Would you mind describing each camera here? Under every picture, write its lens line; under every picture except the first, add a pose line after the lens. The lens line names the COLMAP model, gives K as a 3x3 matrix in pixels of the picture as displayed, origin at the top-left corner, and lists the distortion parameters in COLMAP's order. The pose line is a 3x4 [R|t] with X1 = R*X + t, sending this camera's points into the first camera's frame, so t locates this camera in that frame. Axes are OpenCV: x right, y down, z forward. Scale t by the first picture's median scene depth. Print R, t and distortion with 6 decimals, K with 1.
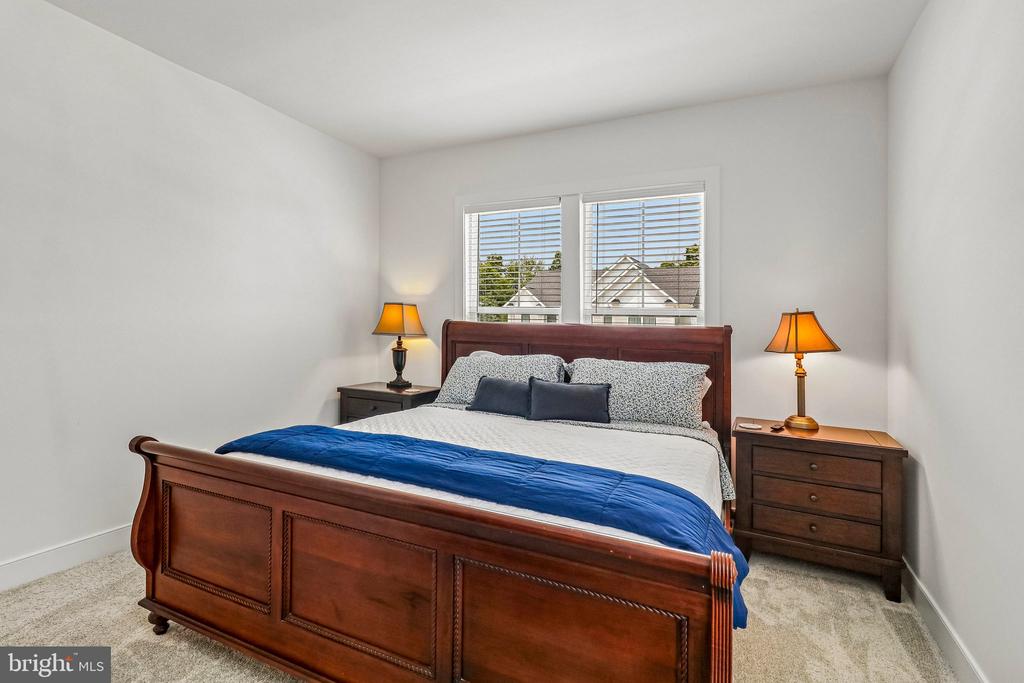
lens RADIAL K [[485.0, 0, 512.9], [0, 485.0, 334.2], [0, 0, 1]] dist [0.001741, -0.012617]
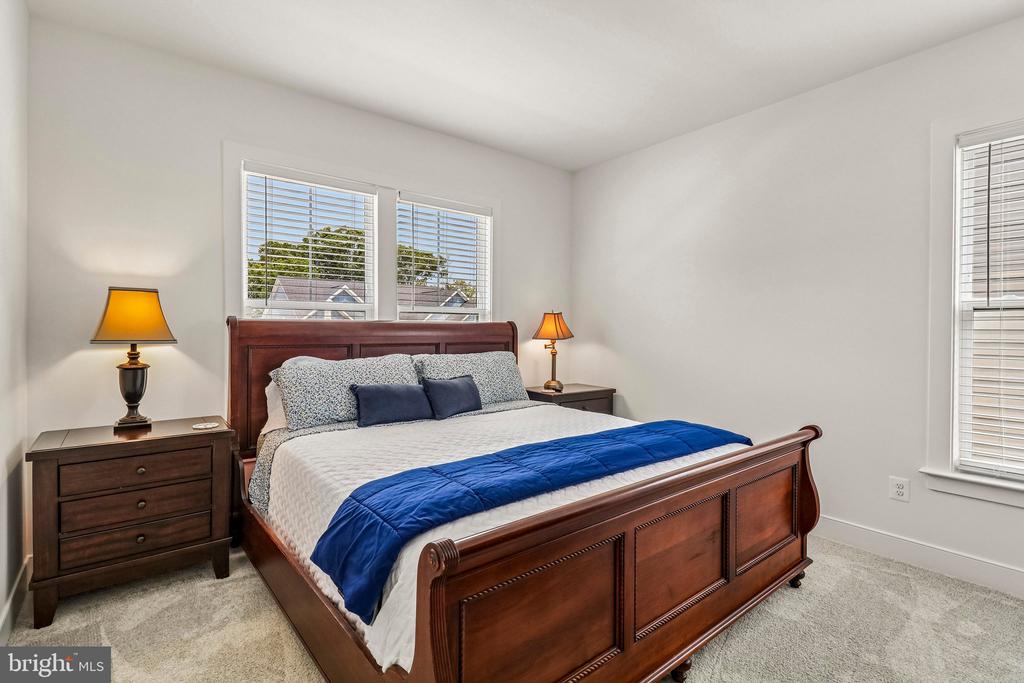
lens RADIAL K [[485.0, 0, 512.9], [0, 485.0, 334.2], [0, 0, 1]] dist [0.001741, -0.012617]
pose [[0.420374, -0.037458, 0.906578, -0.620515], [0.014231, 0.999297, 0.034690, -0.023508], [-0.907239, -0.001682, 0.420611, 0.357290]]
